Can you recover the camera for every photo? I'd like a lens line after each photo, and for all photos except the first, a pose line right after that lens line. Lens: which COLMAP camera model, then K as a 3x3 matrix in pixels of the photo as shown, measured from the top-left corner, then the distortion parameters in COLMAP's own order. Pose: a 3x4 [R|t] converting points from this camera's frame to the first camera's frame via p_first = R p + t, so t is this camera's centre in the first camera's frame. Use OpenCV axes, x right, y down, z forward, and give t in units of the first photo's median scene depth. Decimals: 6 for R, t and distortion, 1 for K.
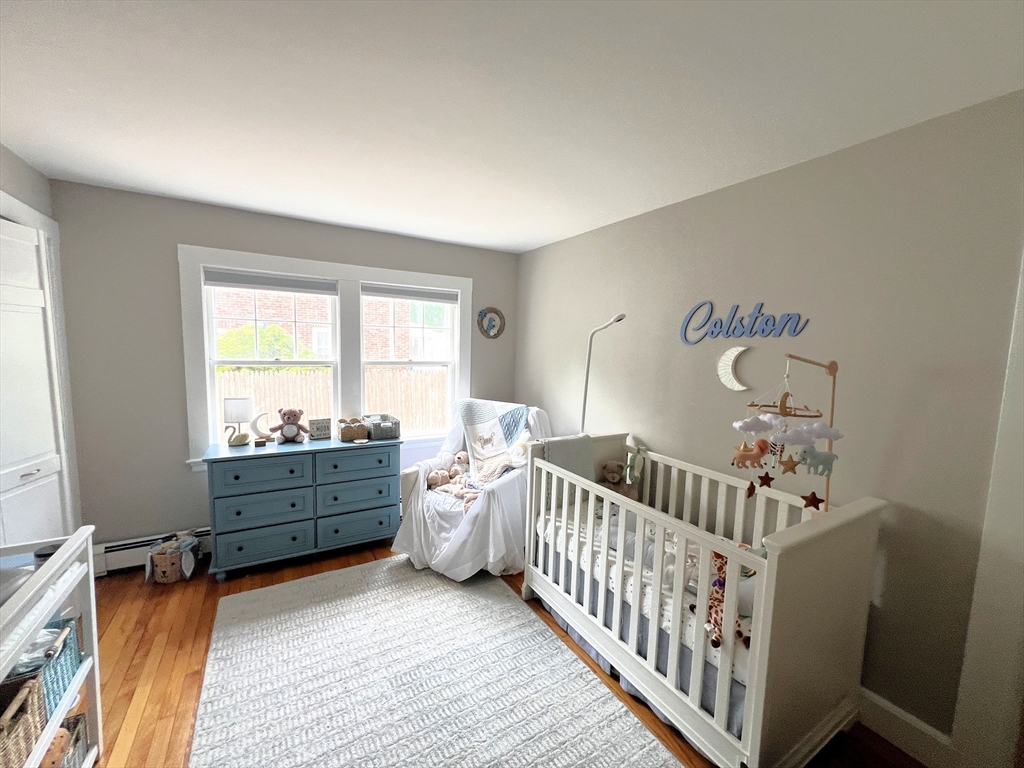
lens RADIAL K [[407.0, 0, 511.2], [0, 407.0, 385.1], [0, 0, 1]] dist [0.000269, 0.000081]
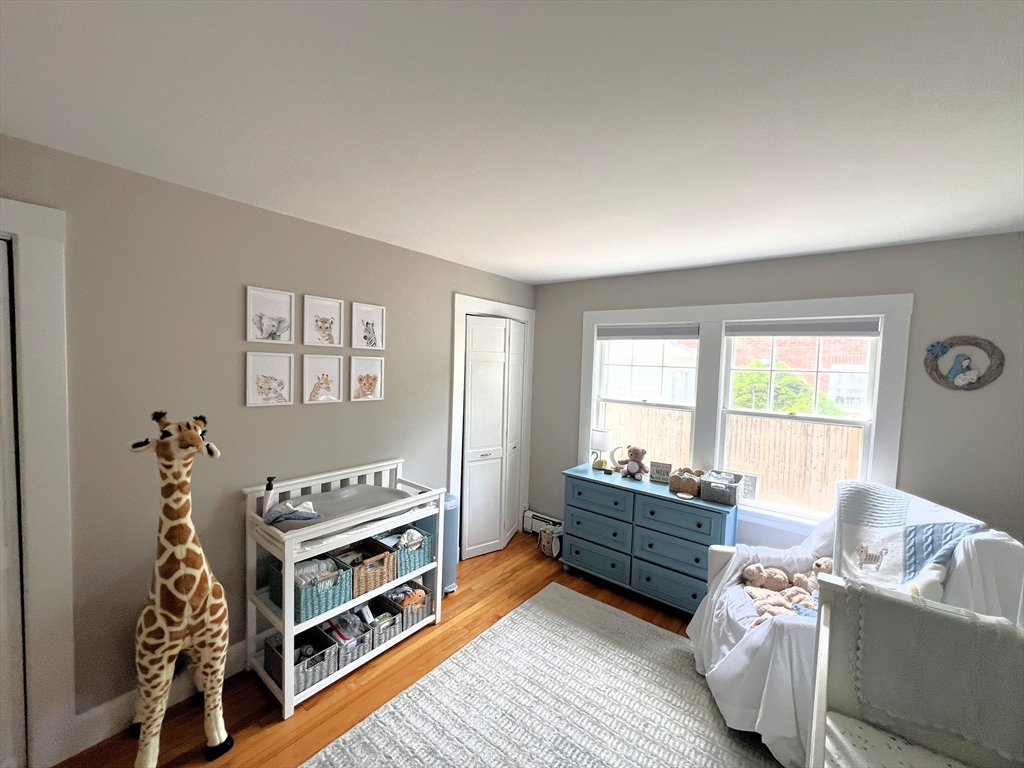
lens RADIAL K [[407.0, 0, 511.2], [0, 407.0, 385.1], [0, 0, 1]] dist [0.000269, 0.000081]
pose [[0.356964, 0.035837, -0.933430, 0.355523], [-0.116016, 0.993228, -0.006234, -0.061949], [0.926886, 0.110518, 0.358705, 0.293065]]
